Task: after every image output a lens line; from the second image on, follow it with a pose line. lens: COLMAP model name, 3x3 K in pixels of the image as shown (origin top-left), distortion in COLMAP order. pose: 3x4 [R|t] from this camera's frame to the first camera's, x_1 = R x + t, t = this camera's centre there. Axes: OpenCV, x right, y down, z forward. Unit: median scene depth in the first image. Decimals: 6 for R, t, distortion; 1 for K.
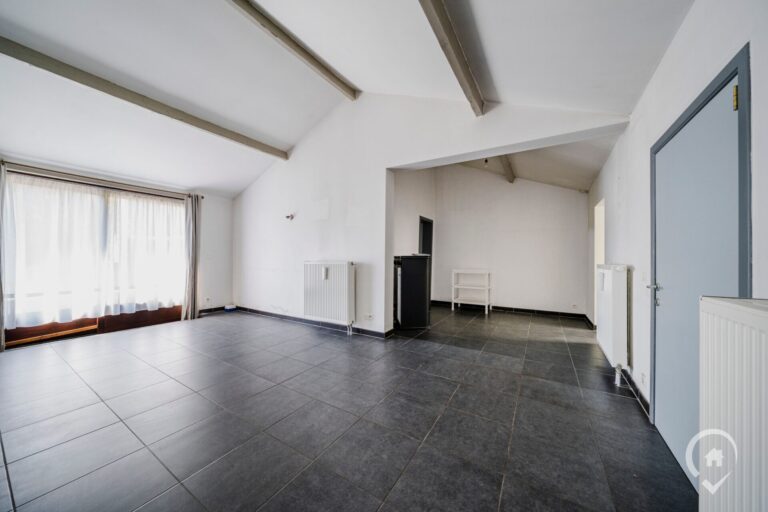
lens RADIAL K [[259.7, 0, 382.0], [0, 259.7, 256.5], [0, 0, 1]] dist [-0.003241, -0.000208]
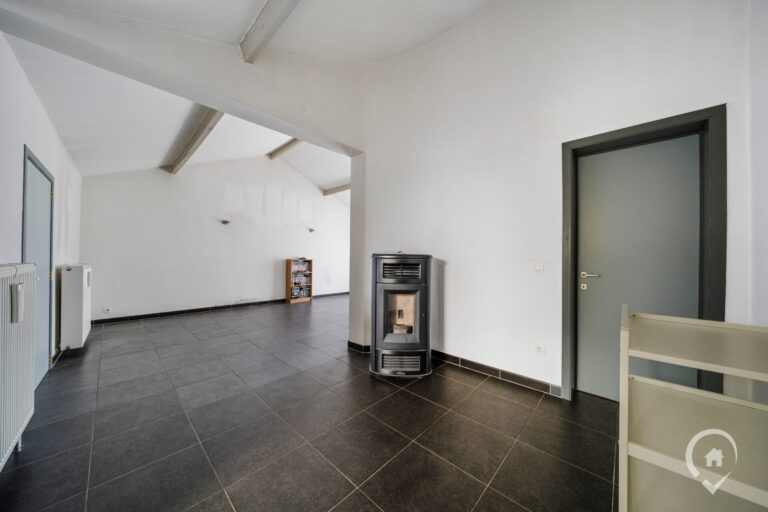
lens RADIAL K [[259.7, 0, 382.7], [0, 259.7, 253.4], [0, 0, 1]] dist [-0.003241, -0.000208]
pose [[-0.203033, -0.011647, -0.979103, 0.933573], [-0.001349, 0.999932, -0.011615, 0.002266], [0.979171, -0.001038, -0.203035, 1.385123]]
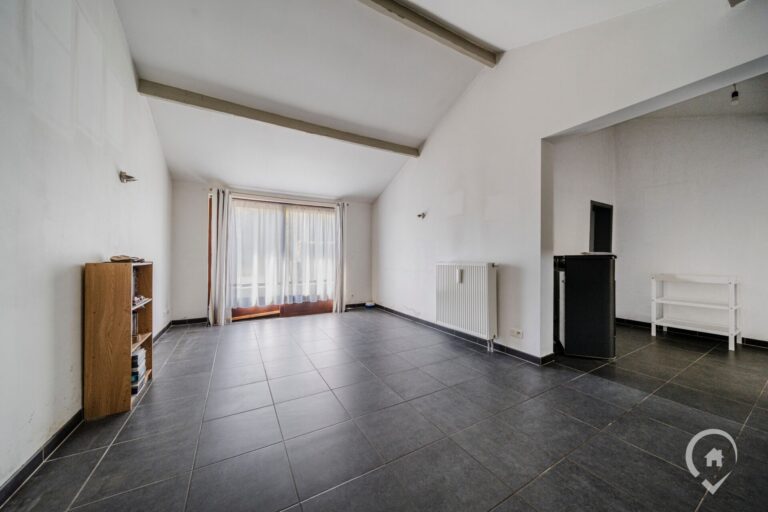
lens RADIAL K [[259.7, 0, 381.4], [0, 259.7, 256.0], [0, 0, 1]] dist [-0.003241, -0.000208]
pose [[0.873748, -0.006238, -0.486340, -0.024601], [0.004582, 0.999979, -0.004593, 0.000243], [0.486358, 0.001785, 0.873758, 0.112064]]
